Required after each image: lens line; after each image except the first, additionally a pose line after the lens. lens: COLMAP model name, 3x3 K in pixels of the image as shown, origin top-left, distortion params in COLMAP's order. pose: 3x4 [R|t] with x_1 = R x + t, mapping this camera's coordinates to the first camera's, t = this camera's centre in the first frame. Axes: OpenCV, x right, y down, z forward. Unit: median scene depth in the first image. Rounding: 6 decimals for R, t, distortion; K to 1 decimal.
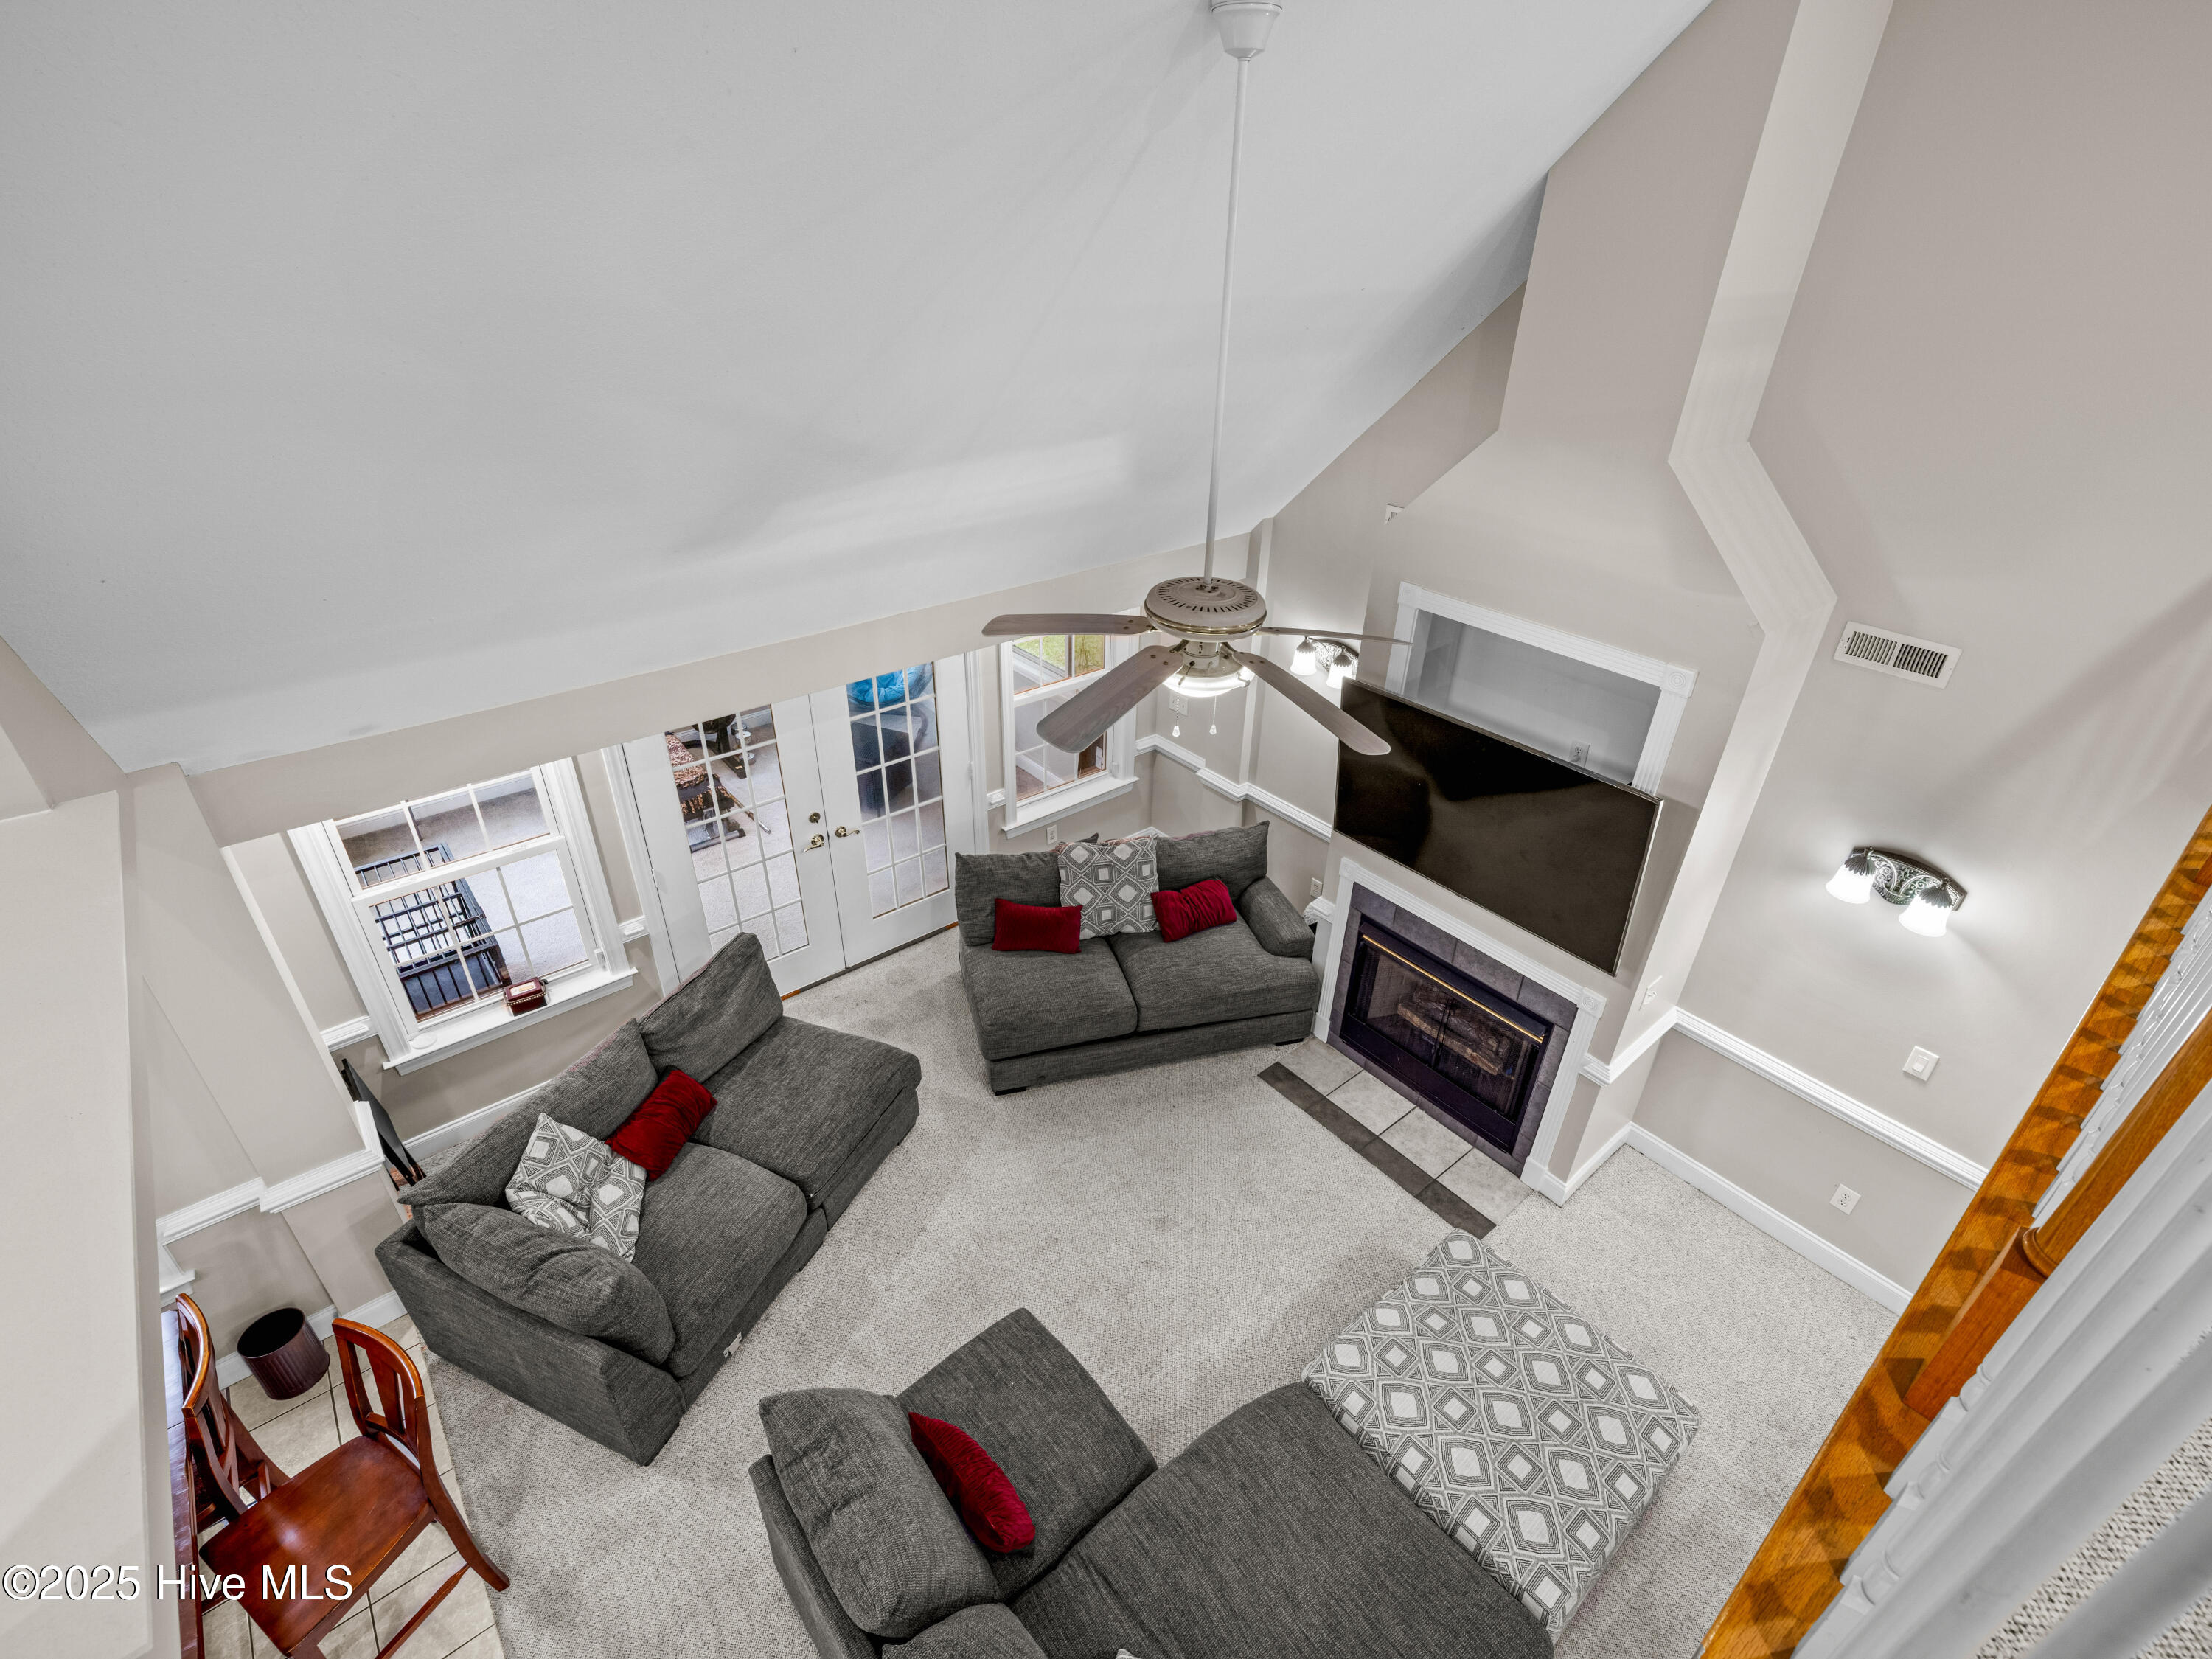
lens RADIAL K [[1033.5, 0, 1103.3], [0, 1033.5, 822.2], [0, 0, 1]] dist [-0.005203, 0.000969]
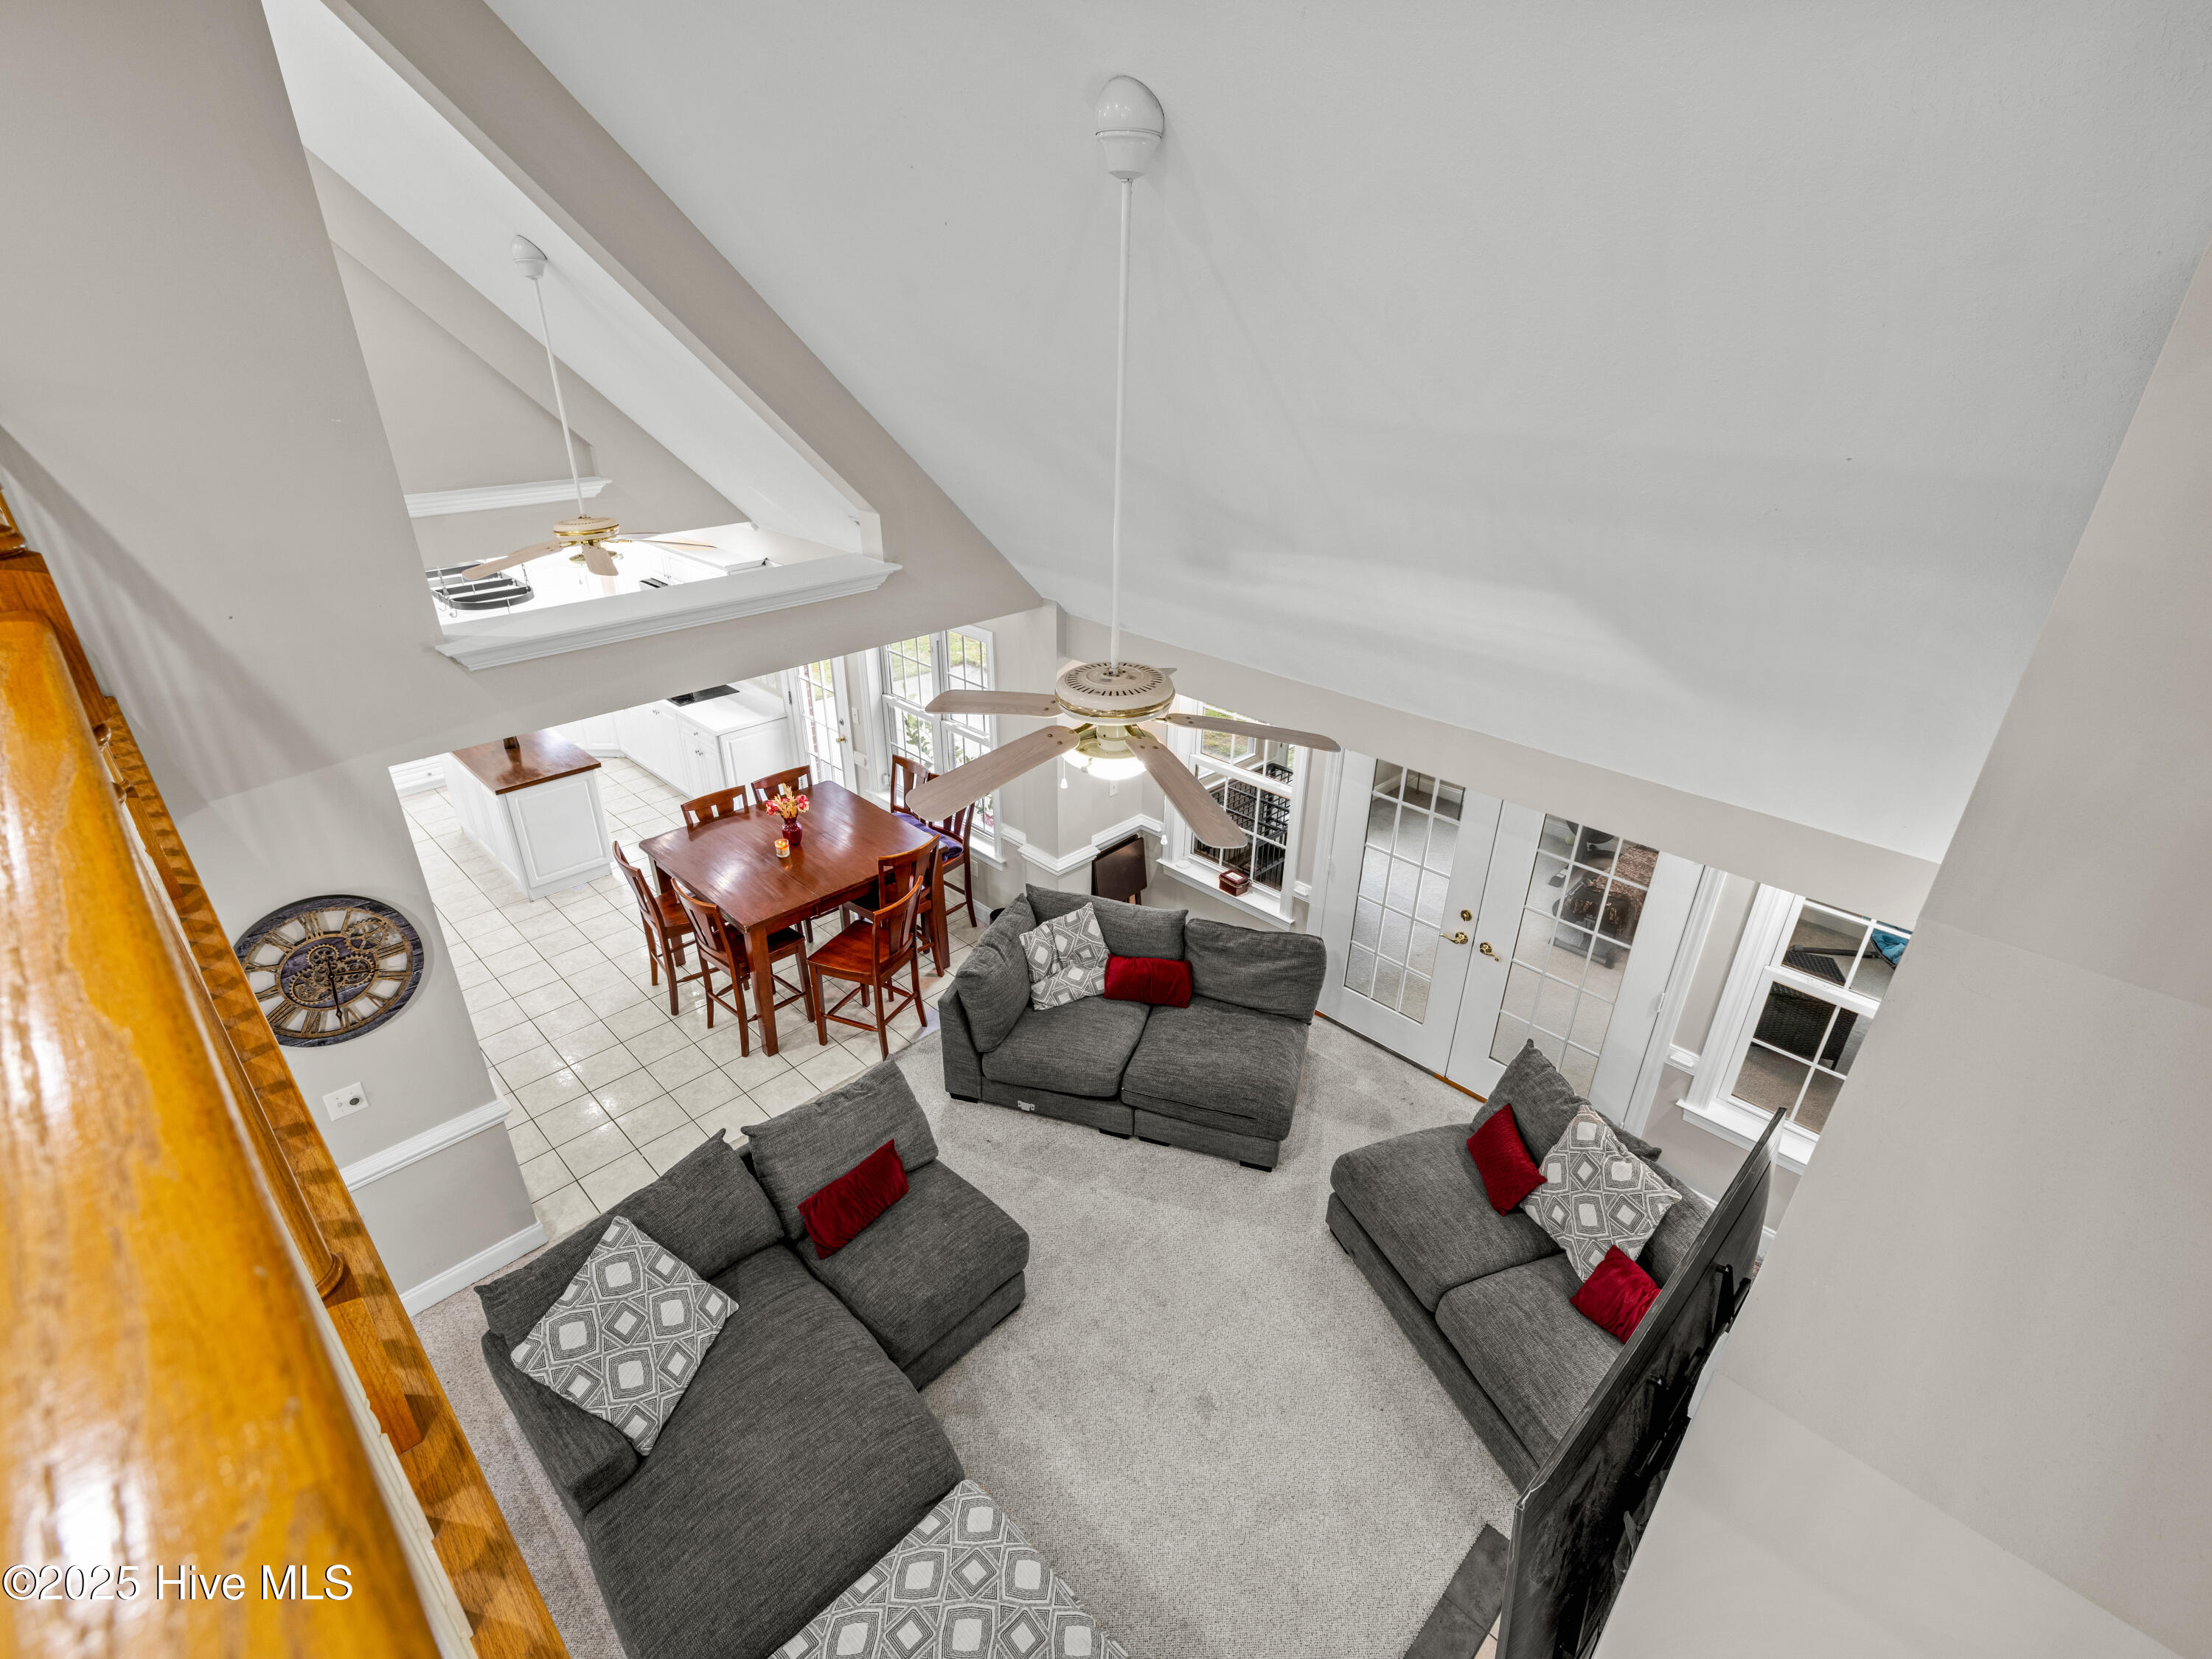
lens RADIAL K [[1033.5, 0, 1103.3], [0, 1033.5, 822.2], [0, 0, 1]] dist [-0.005203, 0.000969]
pose [[0.102657, 0.429702, -0.897117, 0.602086], [-0.517854, 0.793111, 0.320627, -0.239843], [0.849287, 0.431661, 0.303941, 0.415414]]
